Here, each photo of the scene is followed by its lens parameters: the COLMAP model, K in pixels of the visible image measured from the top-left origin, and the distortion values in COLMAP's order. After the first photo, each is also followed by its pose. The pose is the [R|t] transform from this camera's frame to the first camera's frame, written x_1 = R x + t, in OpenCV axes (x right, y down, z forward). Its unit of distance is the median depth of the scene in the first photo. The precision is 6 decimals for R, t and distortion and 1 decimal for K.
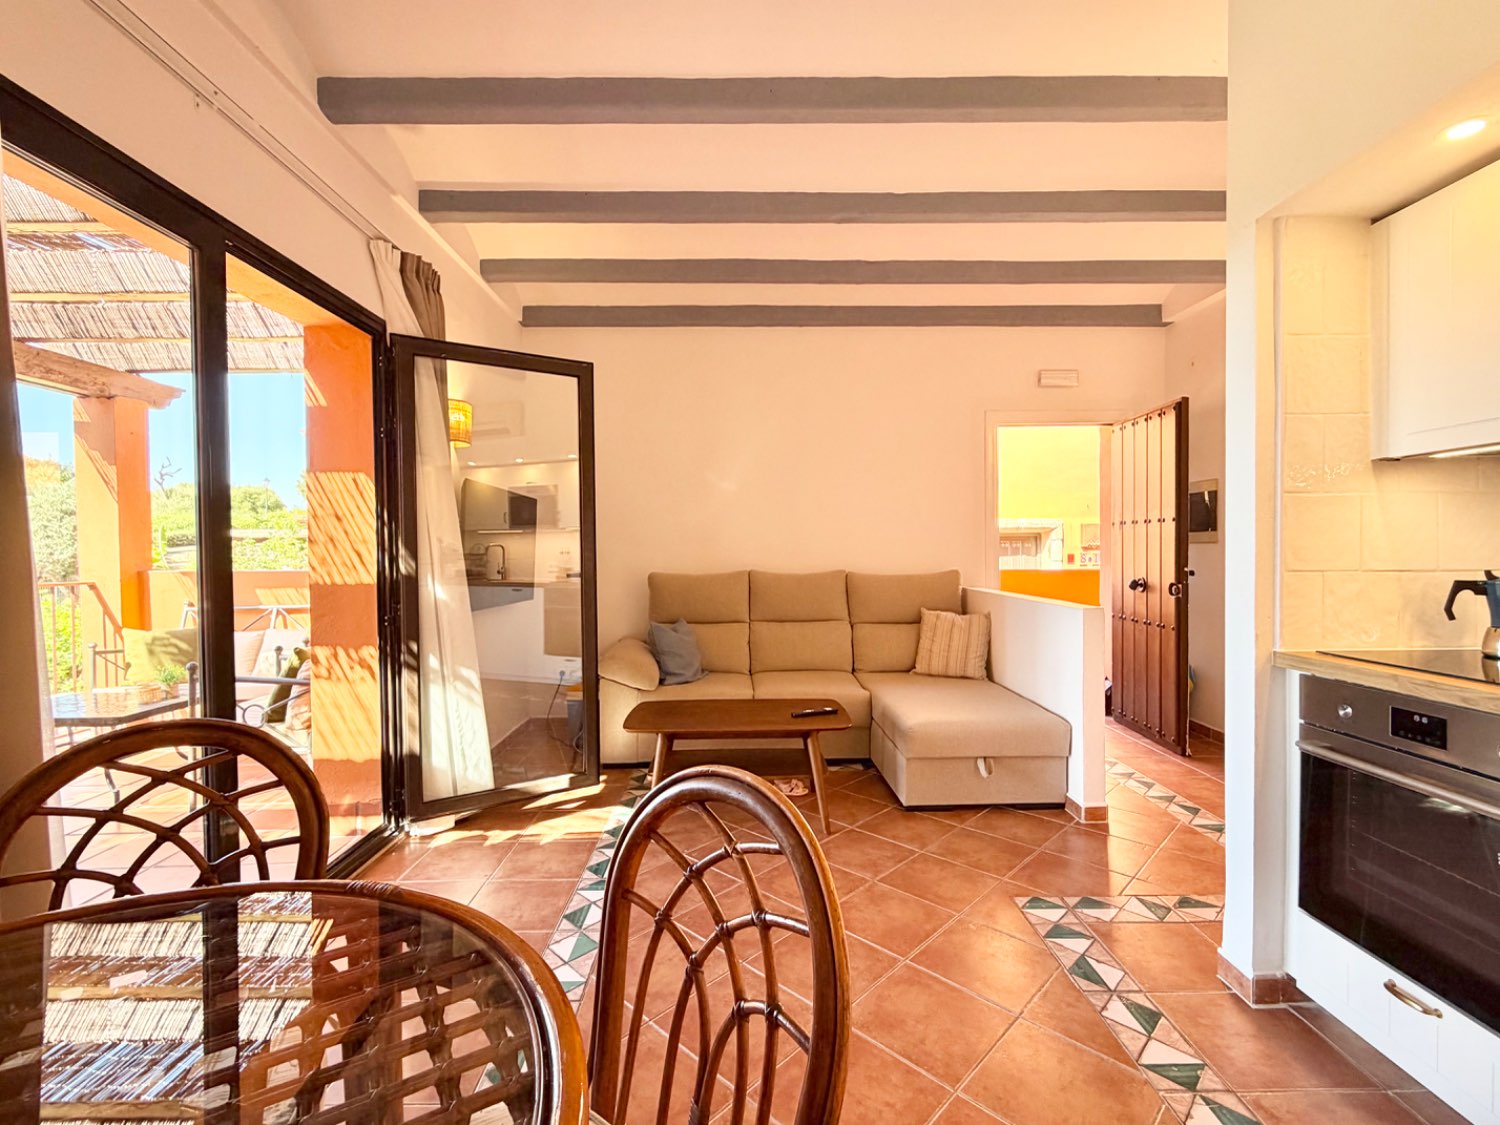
lens RADIAL K [[681.1, 0, 748.5], [0, 681.1, 564.3], [0, 0, 1]] dist [0.001729, -0.000222]
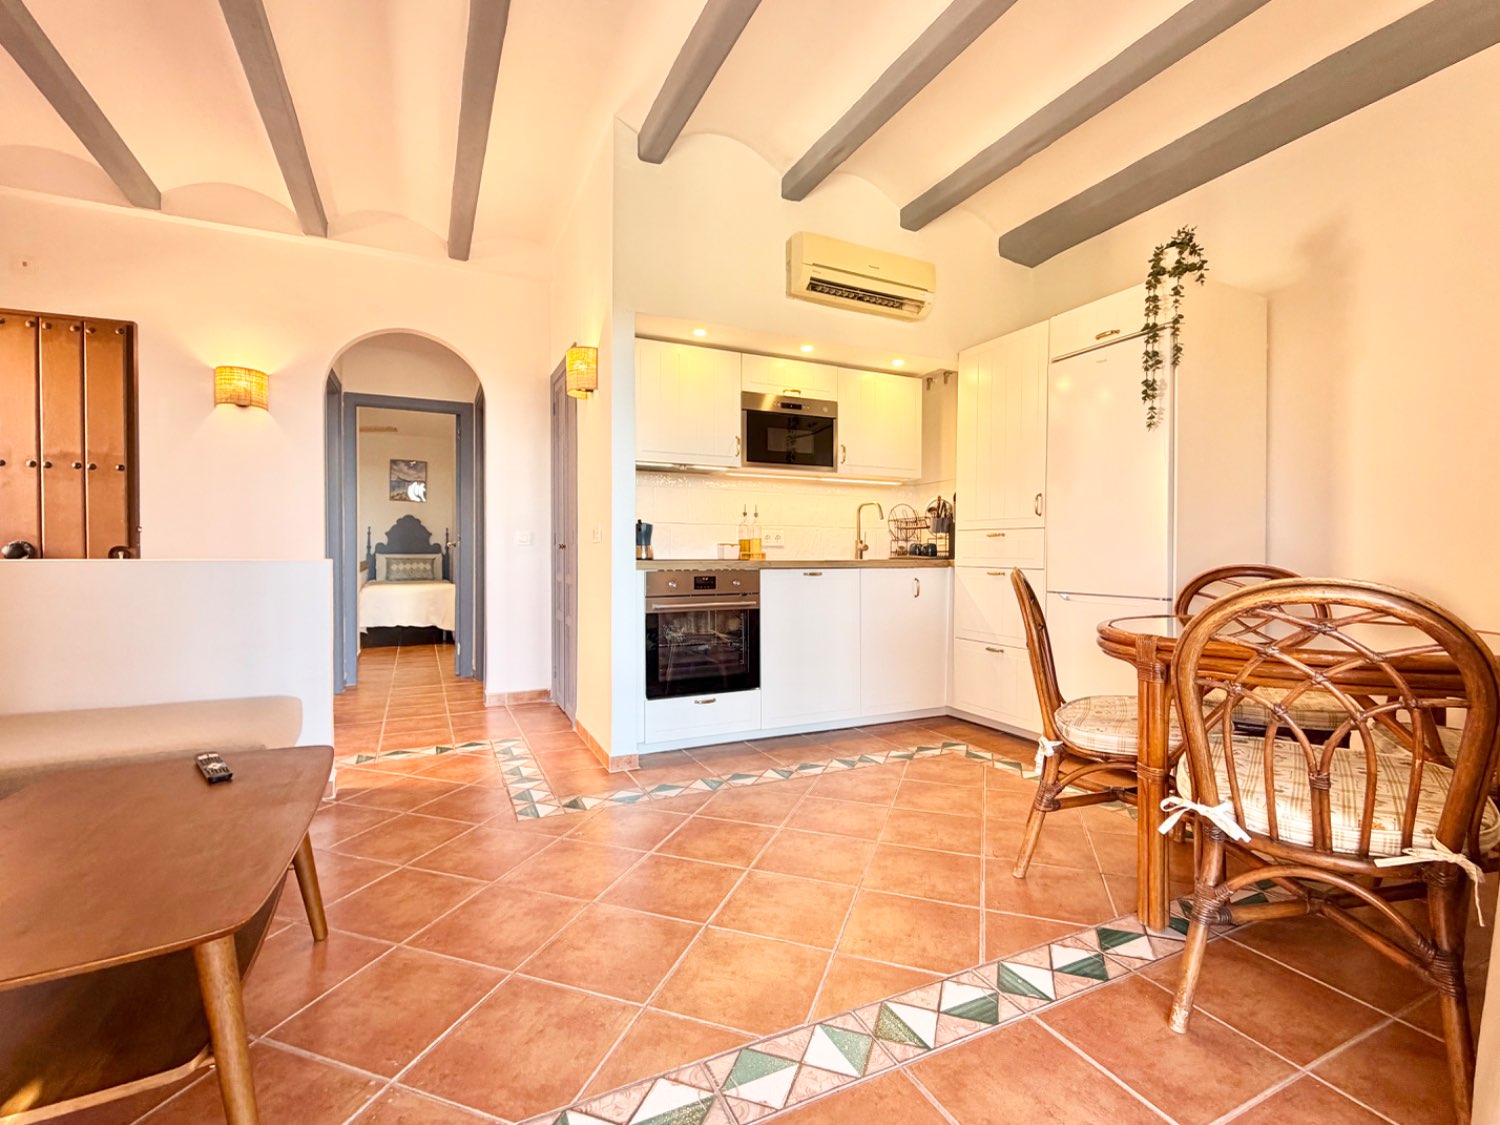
lens RADIAL K [[681.1, 0, 748.5], [0, 681.1, 564.3], [0, 0, 1]] dist [0.001729, -0.000222]
pose [[-0.423588, -0.005199, 0.905840, -0.436139], [0.020861, 0.999662, 0.015493, 0.053715], [-0.905615, 0.025459, -0.423336, 0.688045]]
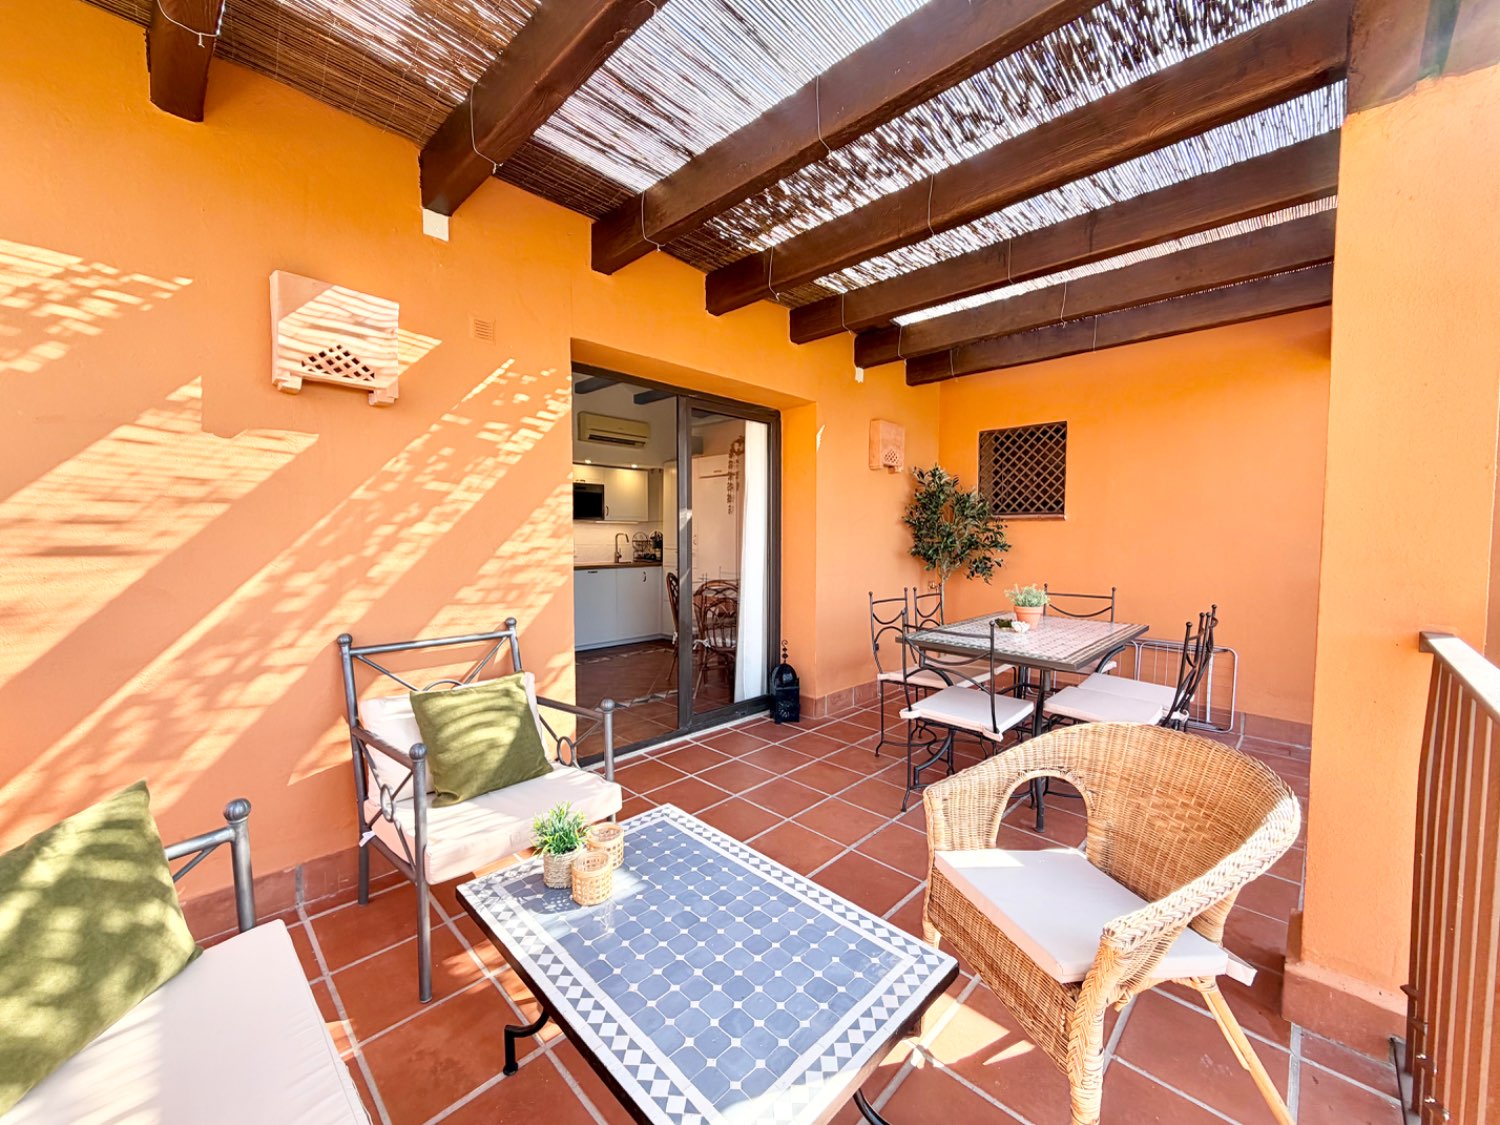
lens RADIAL K [[598.0, 0, 745.0], [0, 598.0, 563.6], [0, 0, 1]] dist [0.000031, 0.000079]
pose [[-0.707212, -0.026777, 0.706494, -1.132906], [0.018045, 0.998273, 0.055900, -0.027450], [-0.706771, 0.052282, -0.705508, 1.104371]]
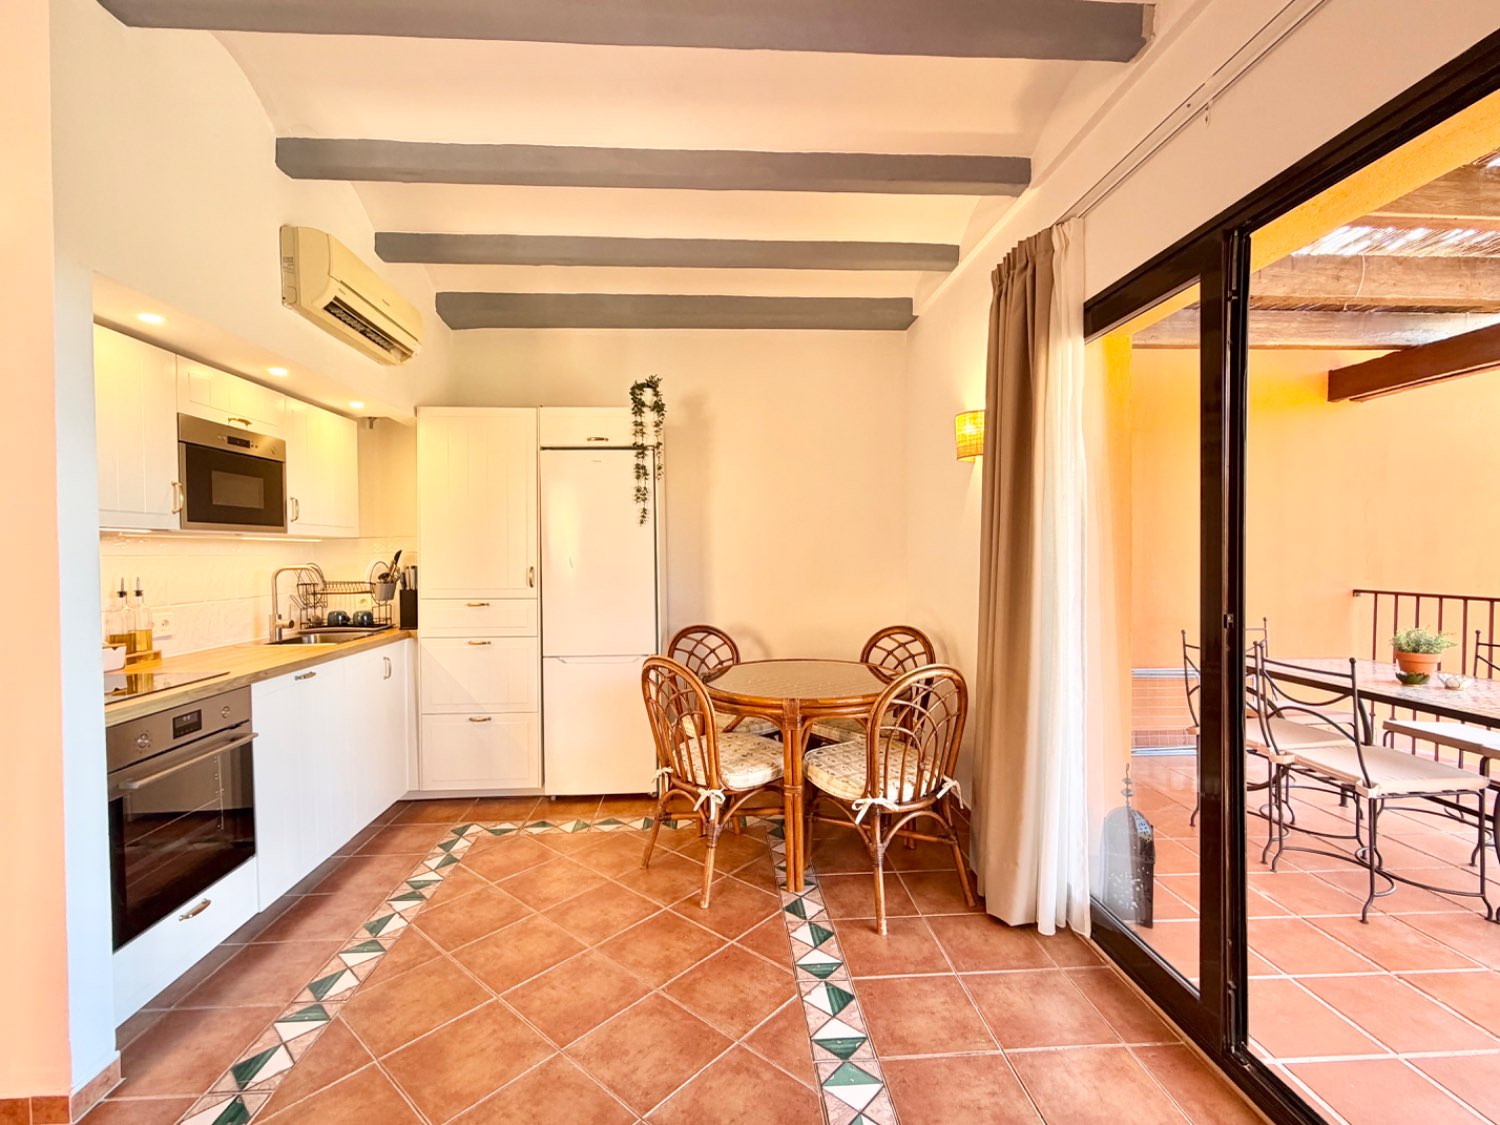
lens RADIAL K [[681.1, 0, 748.5], [0, 681.1, 564.3], [0, 0, 1]] dist [0.001729, -0.000222]
pose [[-0.998460, 0.018602, -0.052256, -0.051586], [0.016463, 0.999021, 0.041071, -0.053316], [0.052969, 0.040148, -0.997789, 0.935955]]
